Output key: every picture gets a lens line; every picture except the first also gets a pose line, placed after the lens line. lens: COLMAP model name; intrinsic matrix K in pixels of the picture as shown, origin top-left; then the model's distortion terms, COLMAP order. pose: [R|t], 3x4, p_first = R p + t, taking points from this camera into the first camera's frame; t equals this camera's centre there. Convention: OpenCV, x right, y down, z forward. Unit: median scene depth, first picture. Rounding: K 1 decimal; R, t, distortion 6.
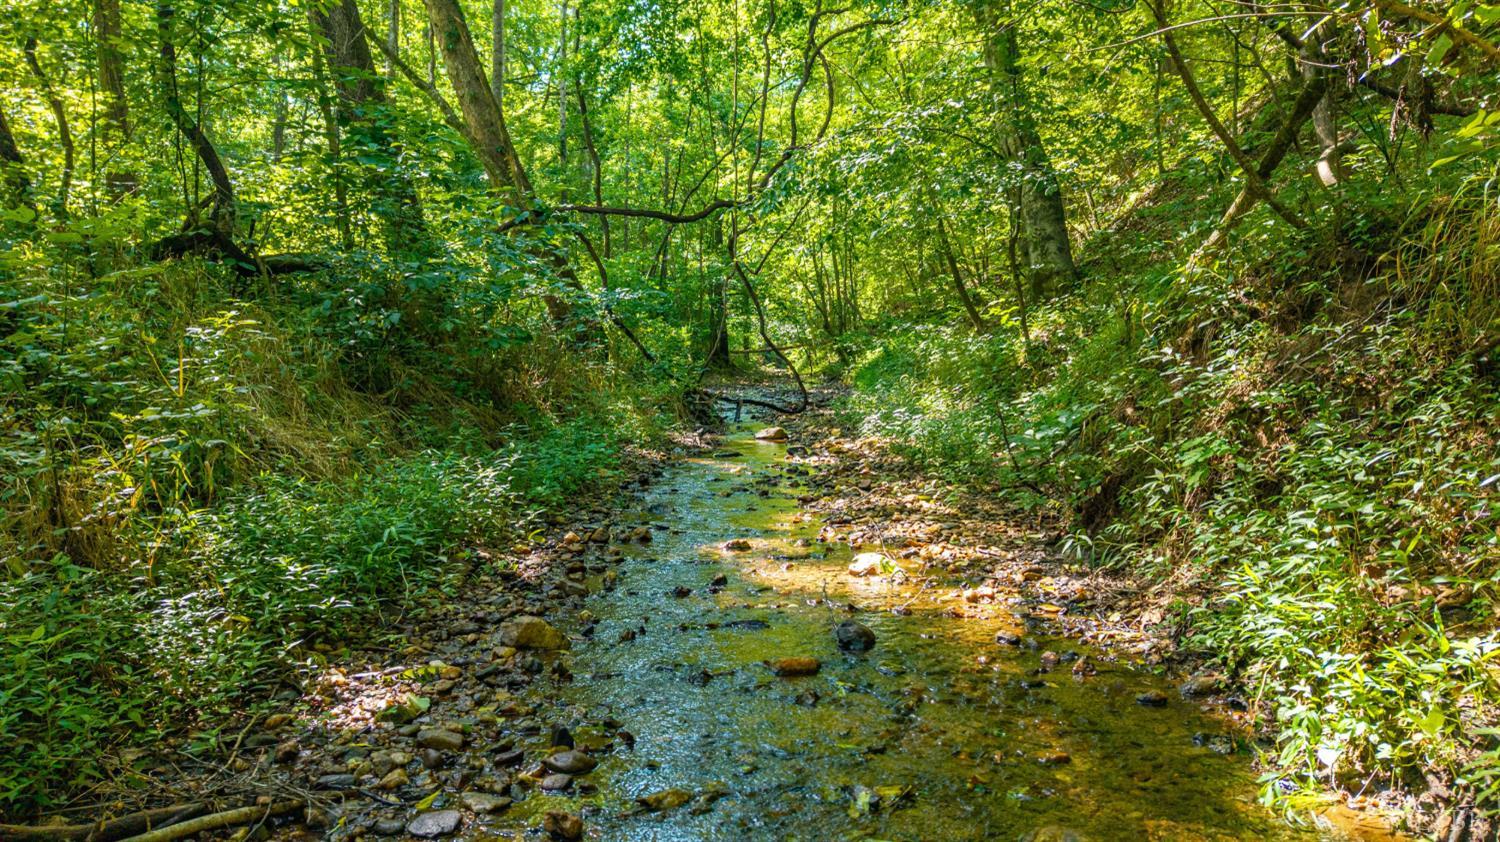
lens RADIAL K [[997.7, 0, 750.0], [0, 997.7, 421.0], [0, 0, 1]] dist [0.038561, -0.044952]
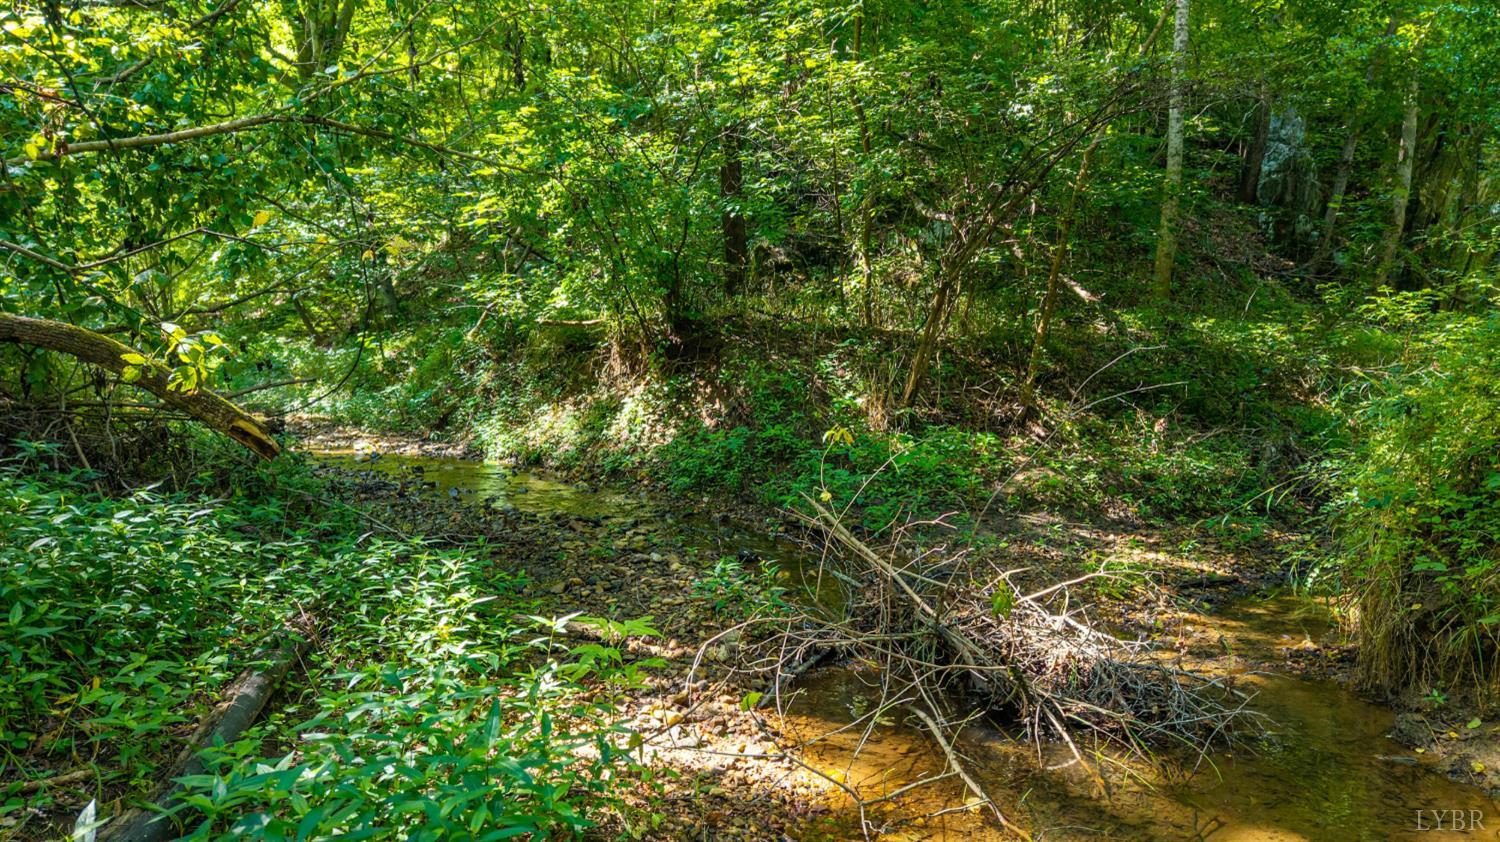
lens RADIAL K [[997.7, 0, 750.0], [0, 997.7, 421.0], [0, 0, 1]] dist [0.038561, -0.044952]
pose [[0.779779, -0.032518, 0.625210, -0.164824], [0.032509, 0.999406, 0.011433, 0.016120], [-0.625211, 0.011410, 0.780373, -0.391370]]
